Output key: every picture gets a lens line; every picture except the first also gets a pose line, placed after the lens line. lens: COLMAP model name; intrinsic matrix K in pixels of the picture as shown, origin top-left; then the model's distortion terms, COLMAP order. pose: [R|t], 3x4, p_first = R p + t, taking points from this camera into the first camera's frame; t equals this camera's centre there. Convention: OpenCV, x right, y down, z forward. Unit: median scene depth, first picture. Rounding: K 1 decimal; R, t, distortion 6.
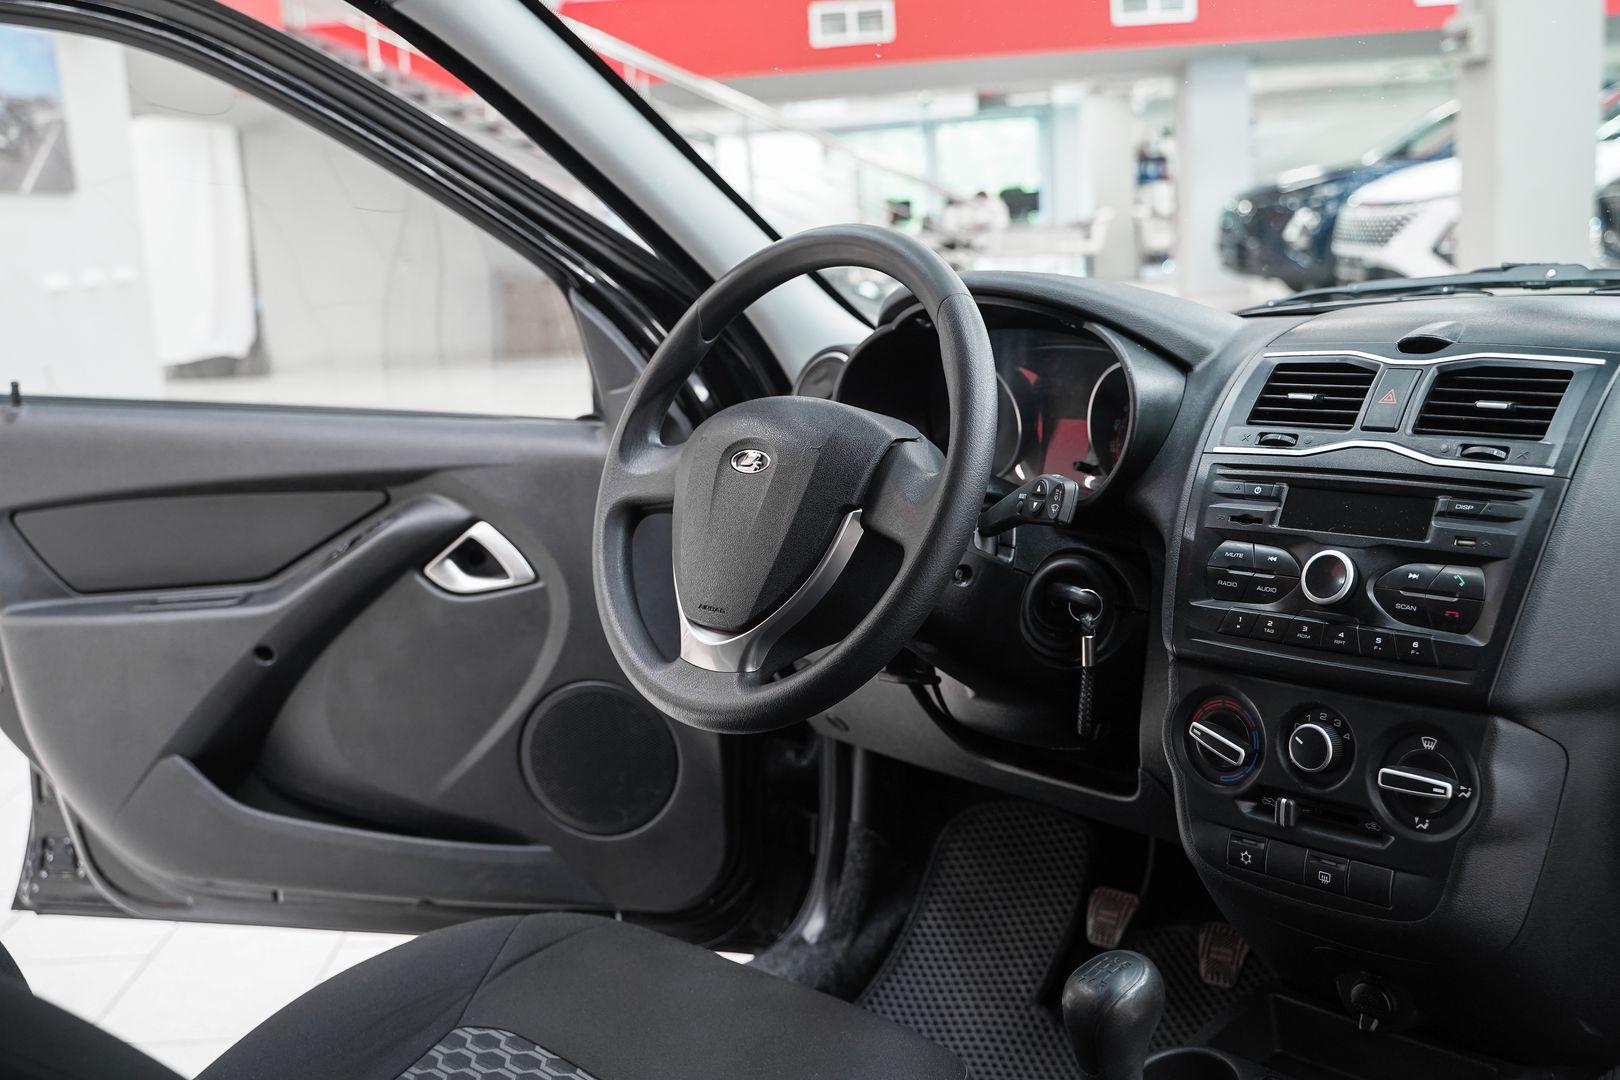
lens RADIAL K [[1652.6, 0, 810.0], [0, 1652.6, 540.0], [0, 0, 1]] dist [-0.010175, -0.003181]
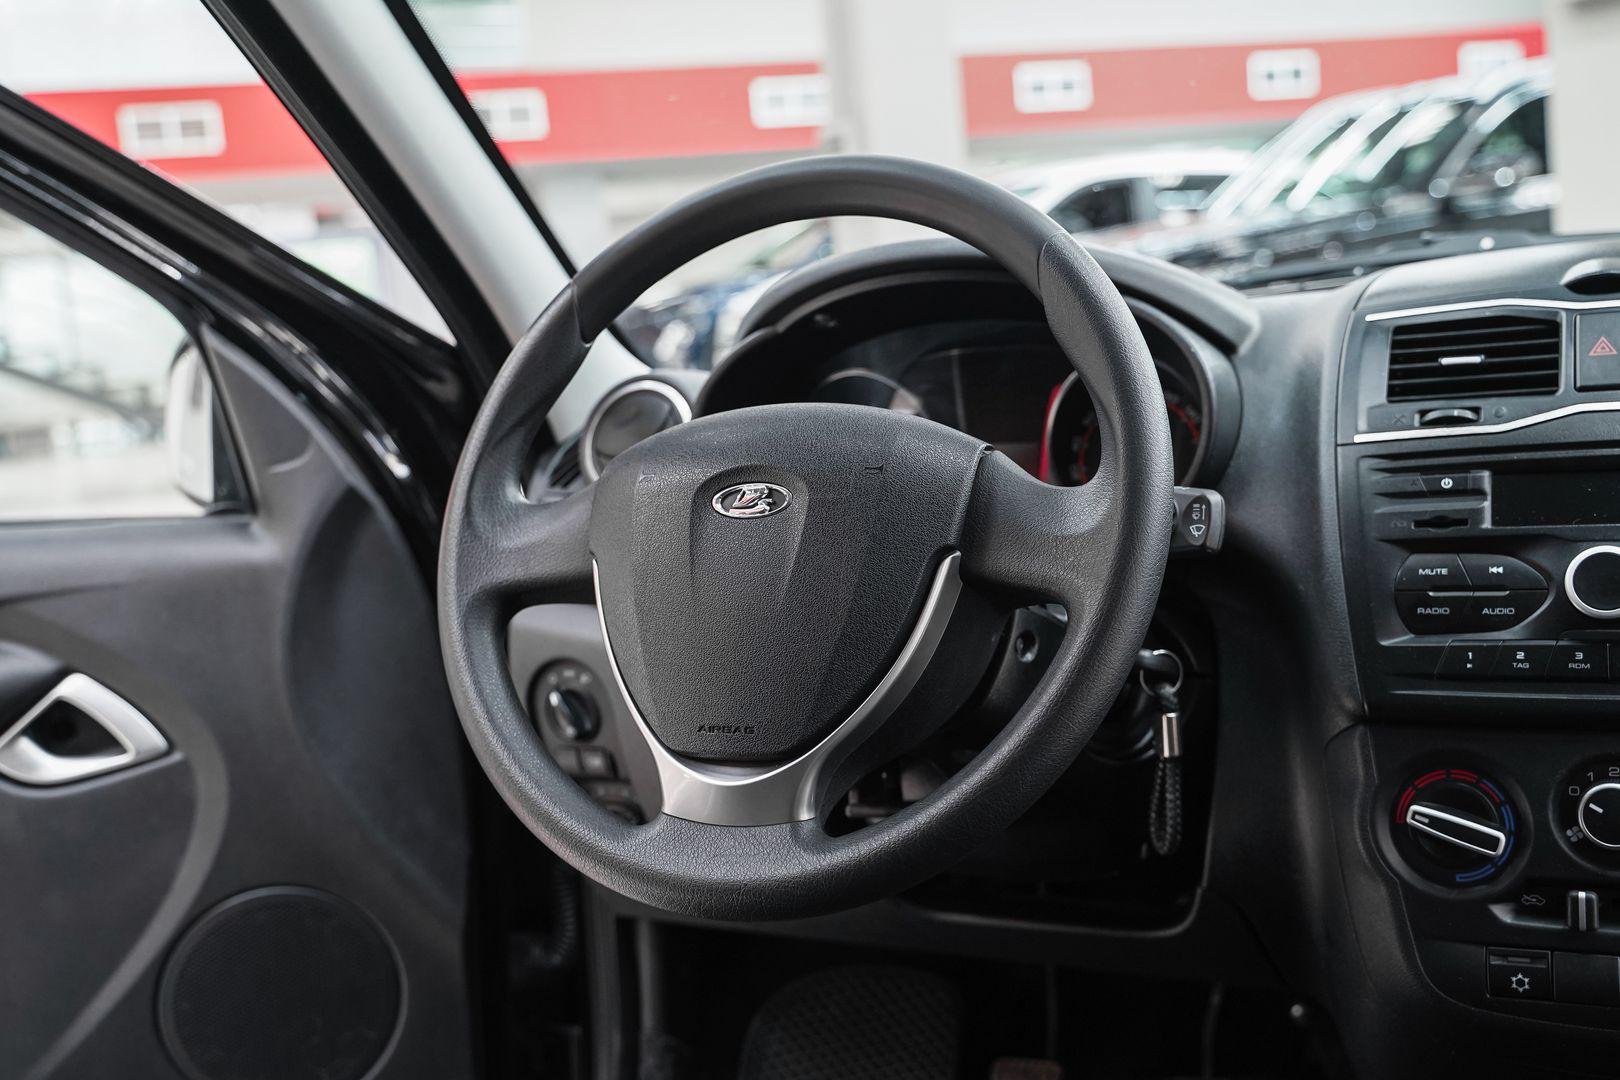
lens RADIAL K [[1760.1, 0, 811.0], [0, 1760.1, 515.1], [0, 0, 1]] dist [0.001612, 0.008298]
pose [[0.930914, -0.069478, 0.358570, -0.262102], [0.102303, 0.992043, -0.073377, 0.012192], [-0.350619, 0.104991, 0.930614, 0.333003]]
